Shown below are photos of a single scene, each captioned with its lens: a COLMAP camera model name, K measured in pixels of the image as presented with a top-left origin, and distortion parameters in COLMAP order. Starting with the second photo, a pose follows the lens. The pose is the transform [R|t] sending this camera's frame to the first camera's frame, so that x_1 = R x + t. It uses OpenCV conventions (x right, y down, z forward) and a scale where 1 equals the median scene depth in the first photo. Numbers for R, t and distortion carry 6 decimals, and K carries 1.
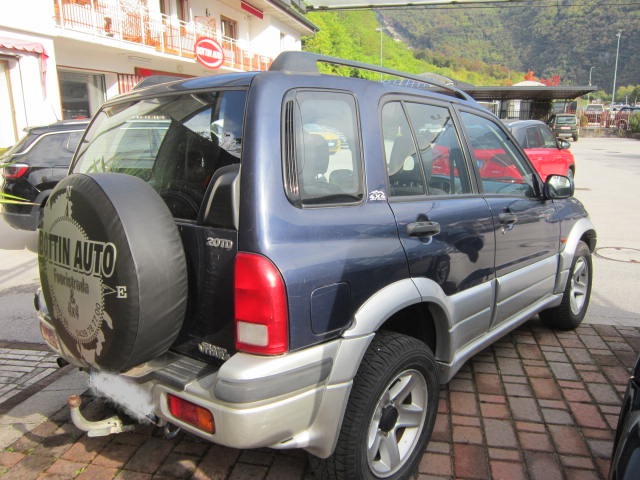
lens RADIAL K [[525.7, 0, 320.2], [0, 525.7, 237.9], [0, 0, 1]] dist [-0.036073, 0.007616]
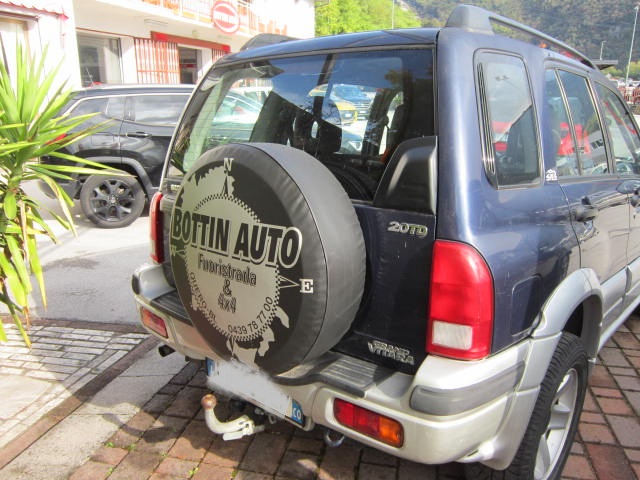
lens RADIAL K [[525.7, 0, 320.0], [0, 525.7, 238.8], [0, 0, 1]] dist [-0.036073, 0.007616]
pose [[0.999833, 0.018266, 0.000225, -0.275823], [-0.018251, 0.998319, 0.055008, -0.015333], [0.000780, -0.055003, 0.998486, 0.116931]]
